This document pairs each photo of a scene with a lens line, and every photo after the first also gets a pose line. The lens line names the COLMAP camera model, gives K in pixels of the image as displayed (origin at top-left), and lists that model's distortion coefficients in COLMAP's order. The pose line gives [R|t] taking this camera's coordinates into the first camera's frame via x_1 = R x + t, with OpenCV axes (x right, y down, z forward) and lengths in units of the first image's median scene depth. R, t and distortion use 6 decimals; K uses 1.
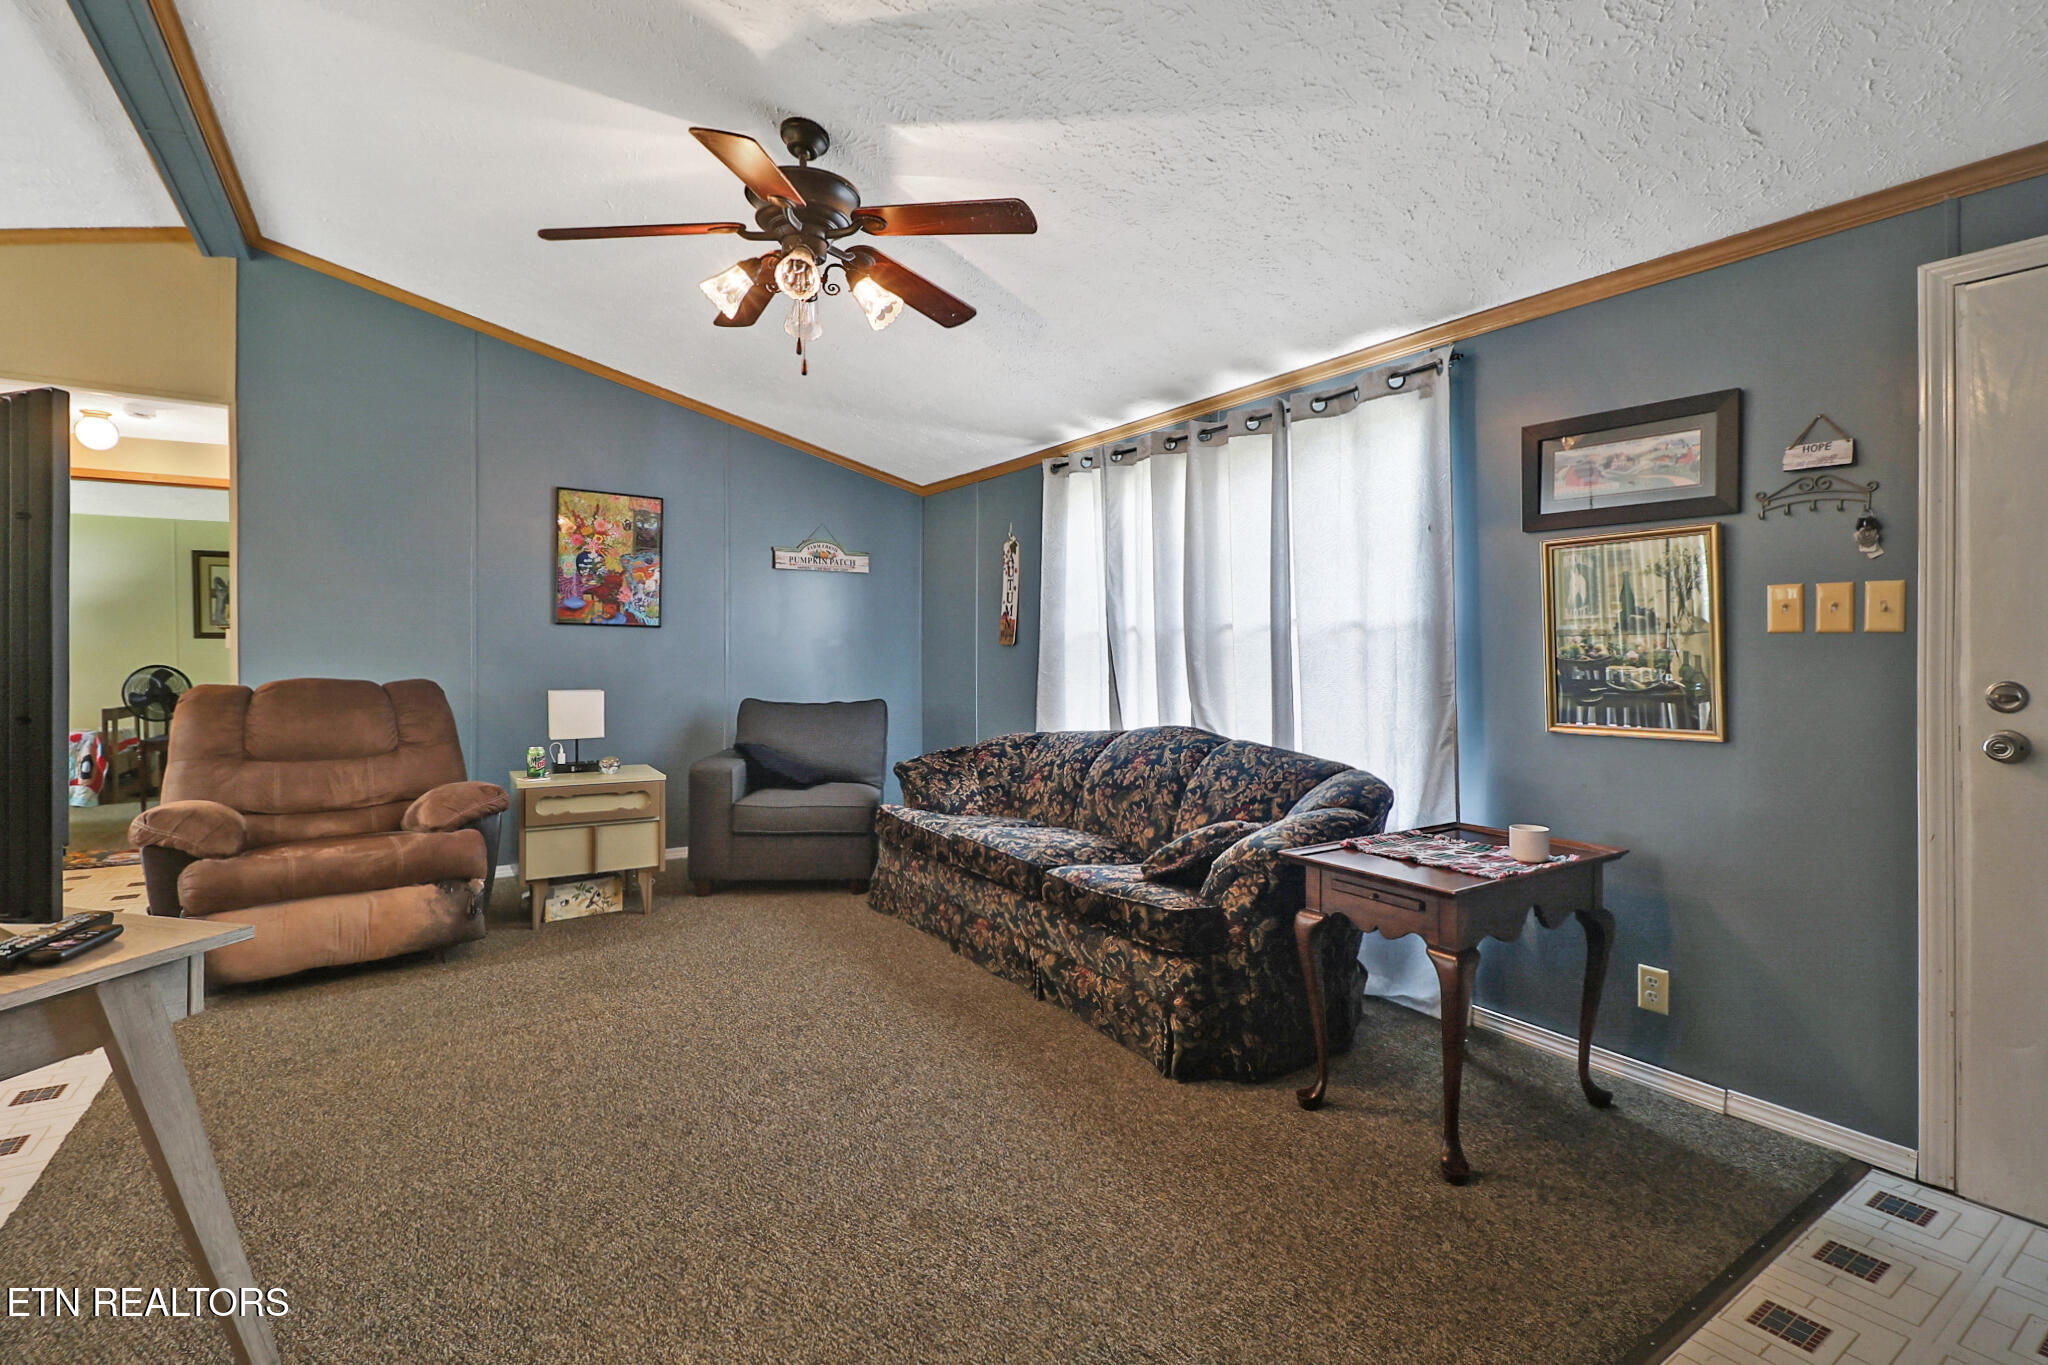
lens RADIAL K [[934.7, 0, 996.7], [0, 934.7, 680.7], [0, 0, 1]] dist [-0.003066, -0.006570]
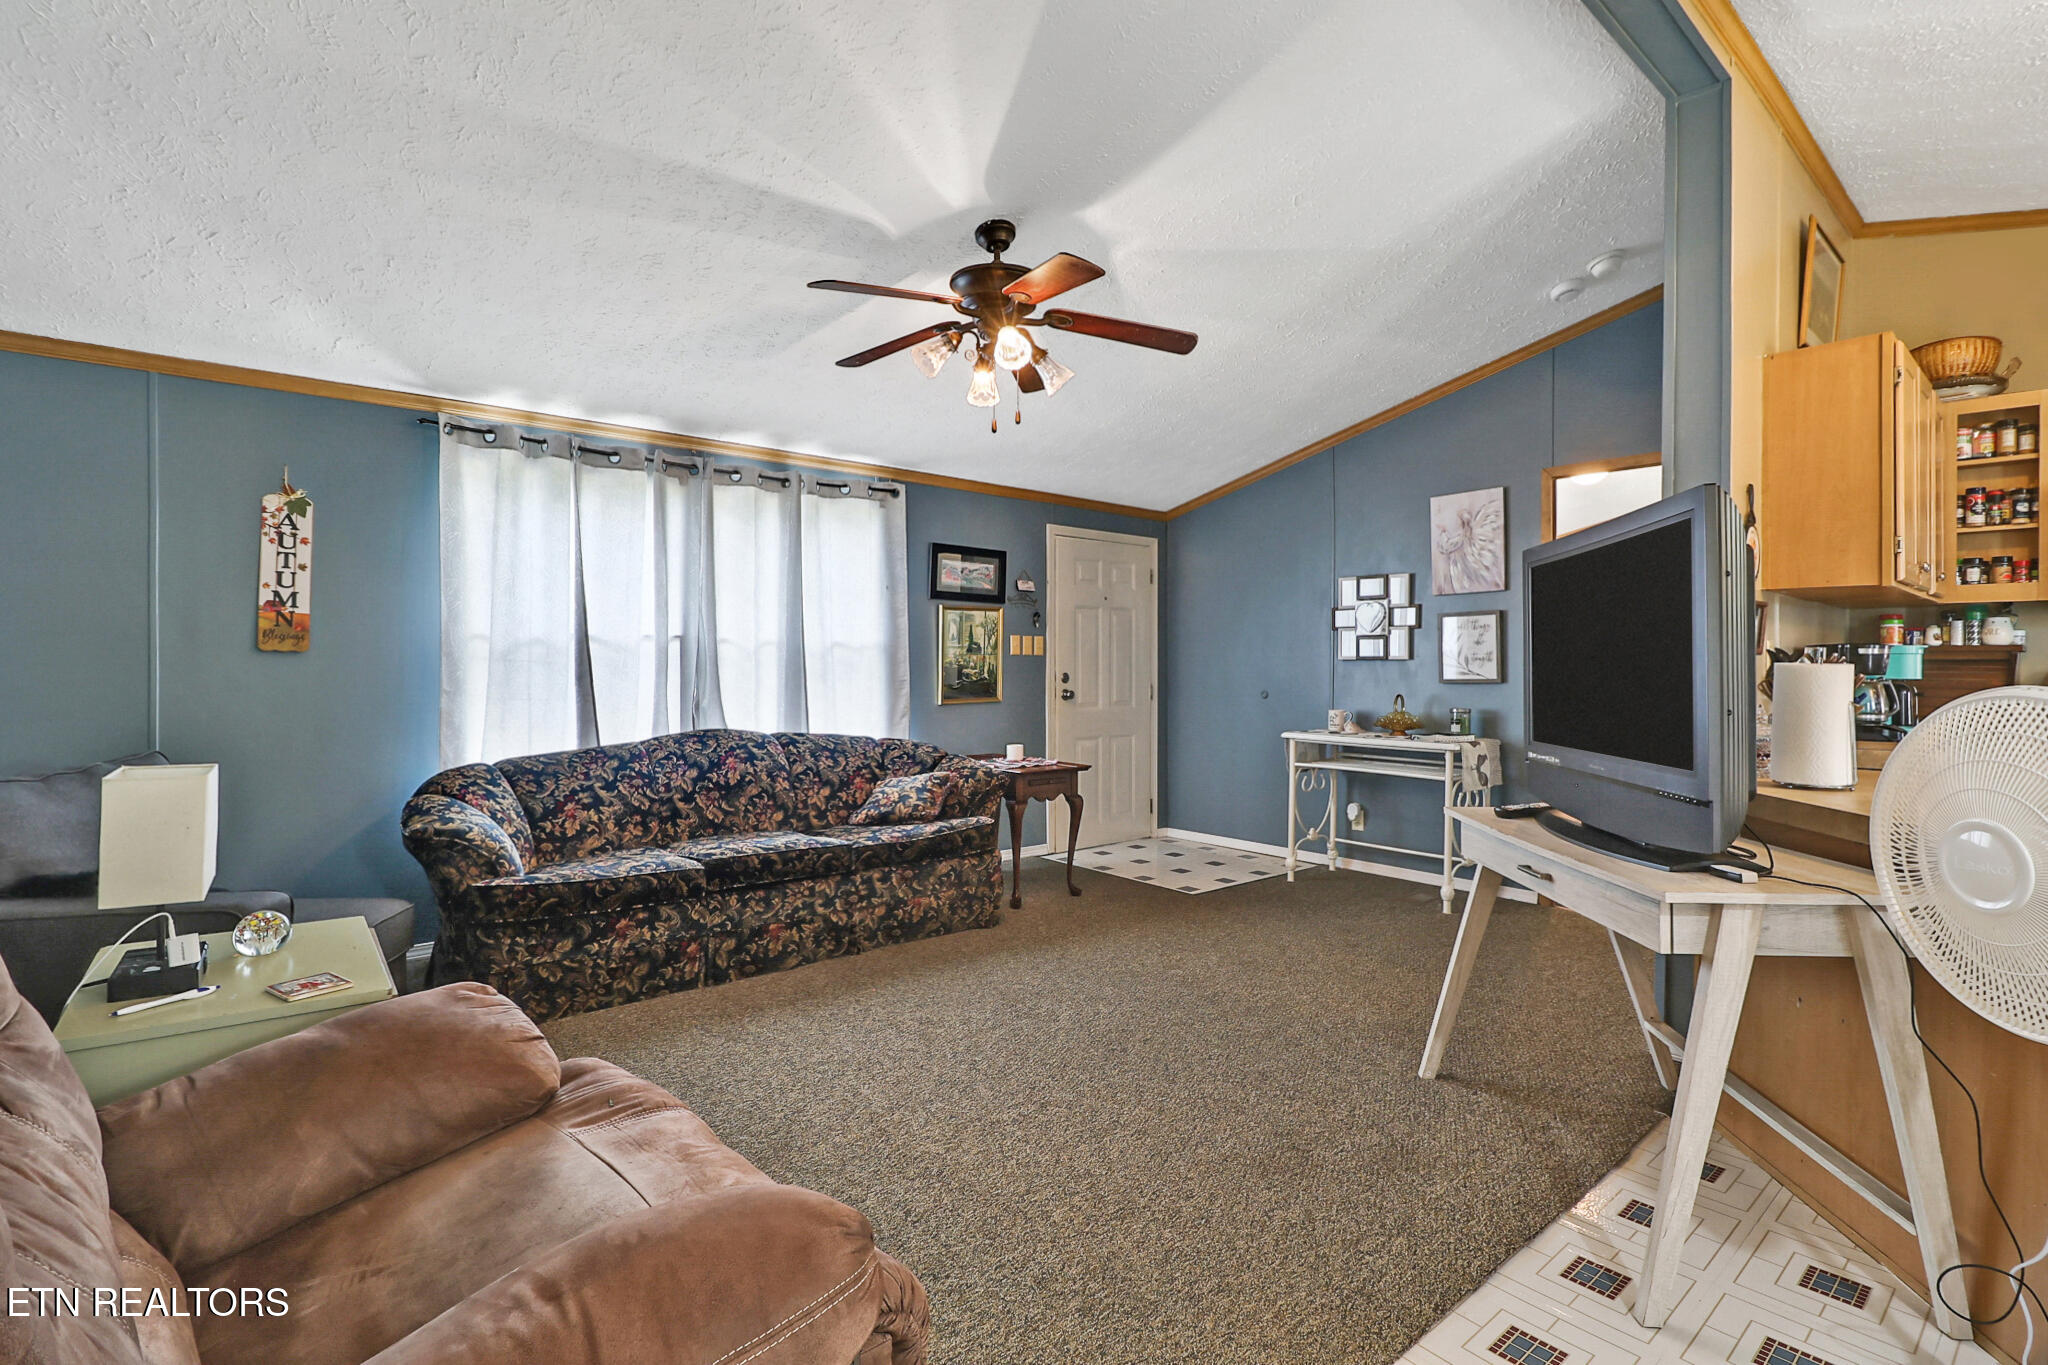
lens RADIAL K [[934.7, 0, 1033.7], [0, 934.7, 680.9], [0, 0, 1]] dist [-0.003066, -0.006570]
pose [[-0.134983, -0.023970, 0.990558, -1.000074], [0.025790, 0.999284, 0.027695, -0.031104], [-0.990512, 0.029285, -0.134268, 0.799099]]
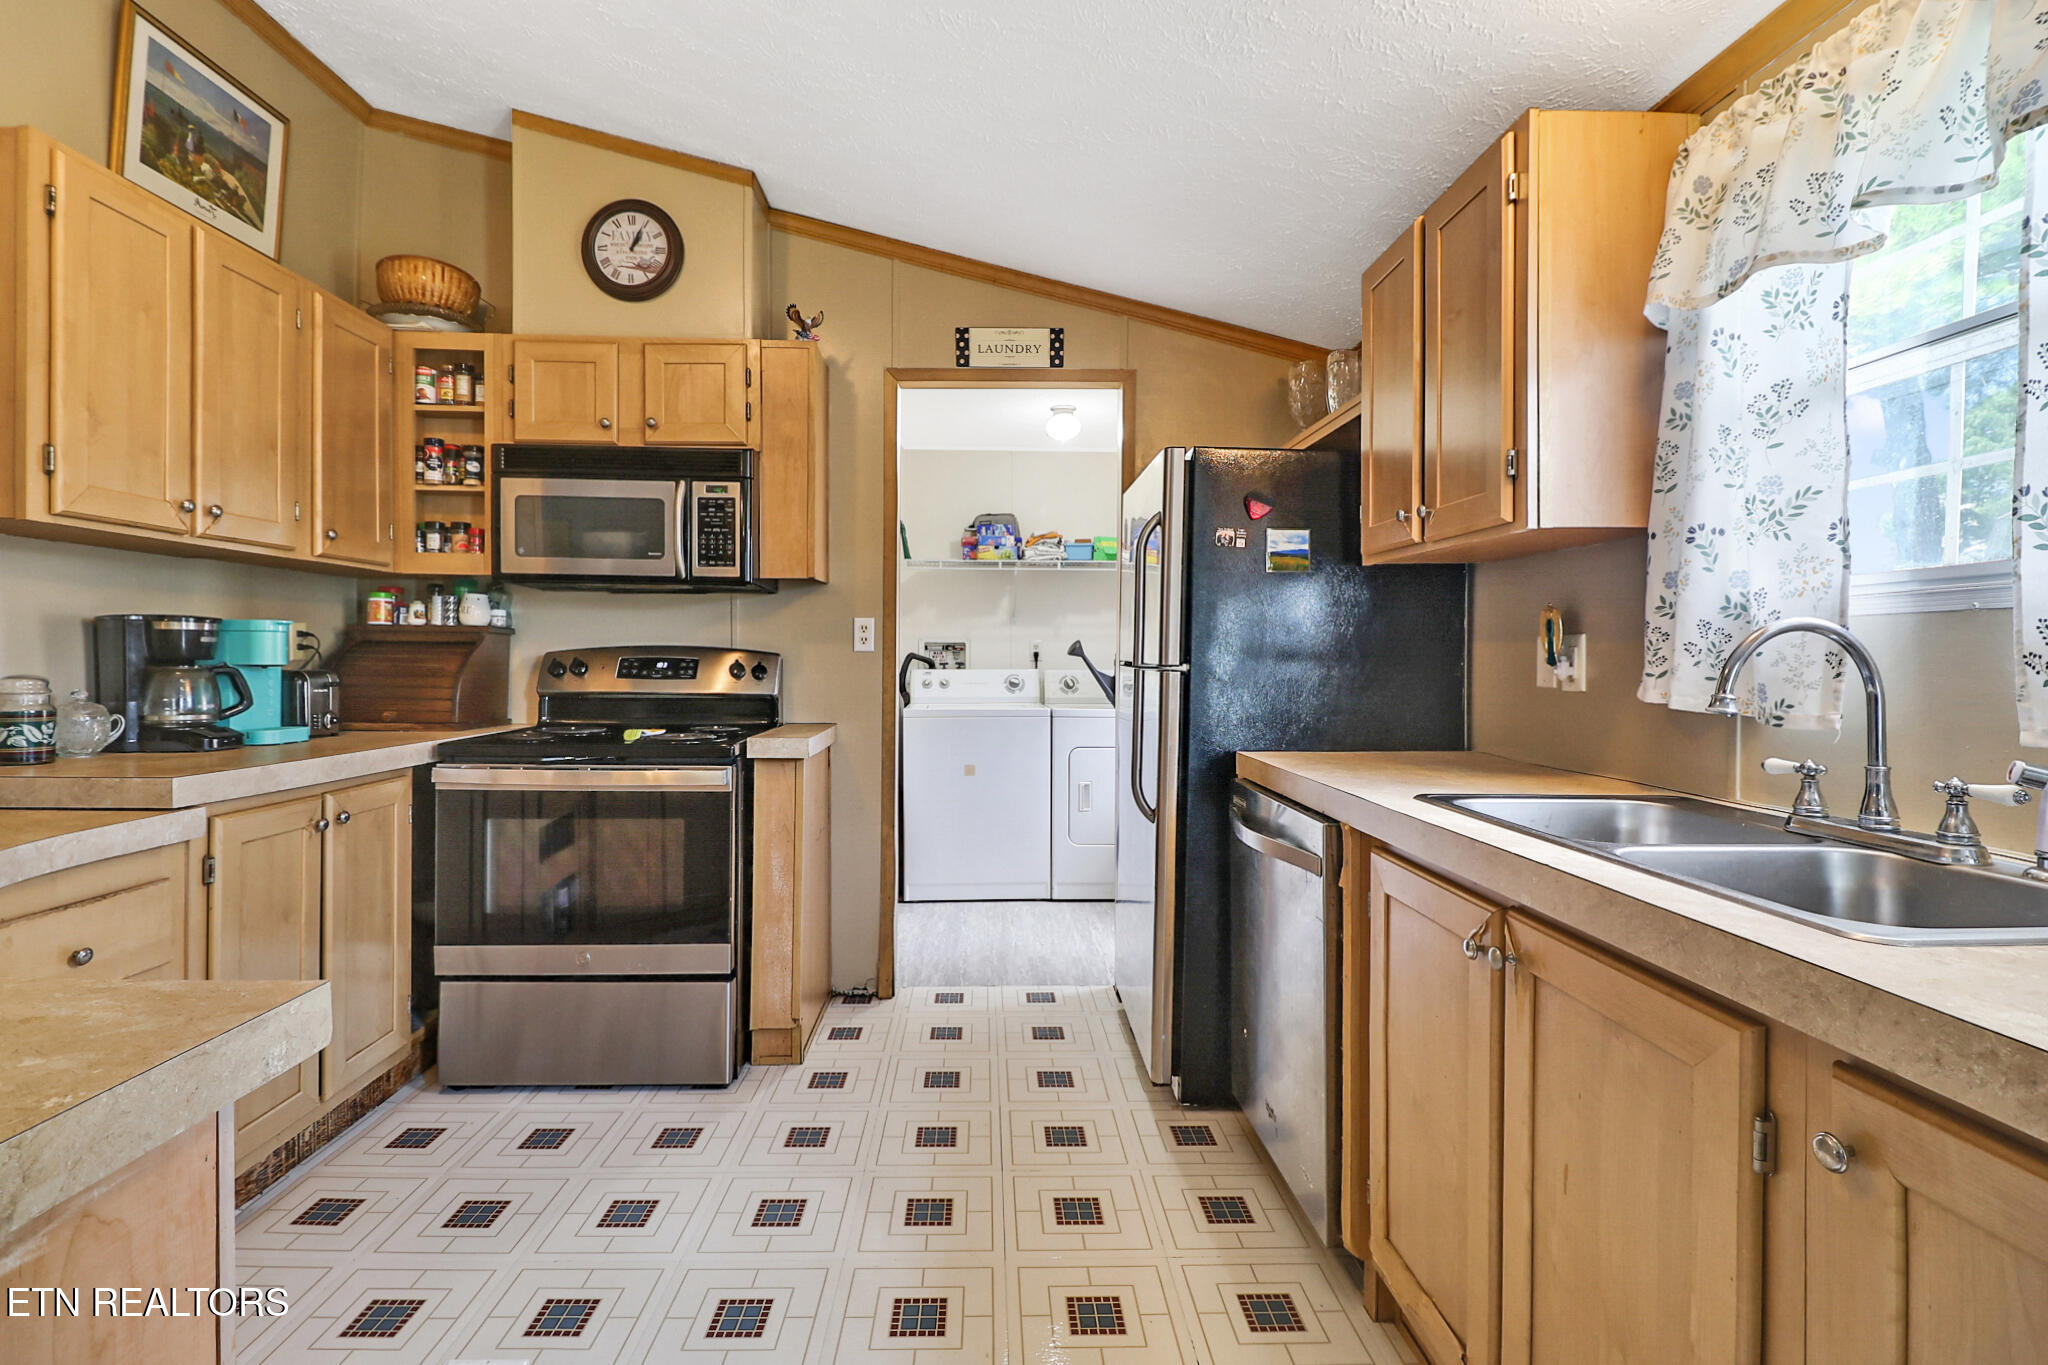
lens RADIAL K [[934.7, 0, 1008.1], [0, 934.7, 663.2], [0, 0, 1]] dist [-0.003066, -0.006570]
pose [[-0.858466, -0.011860, 0.512734, -1.030756], [0.006415, 0.999406, 0.033857, -0.008267], [-0.512831, 0.032354, -0.857880, 0.180926]]
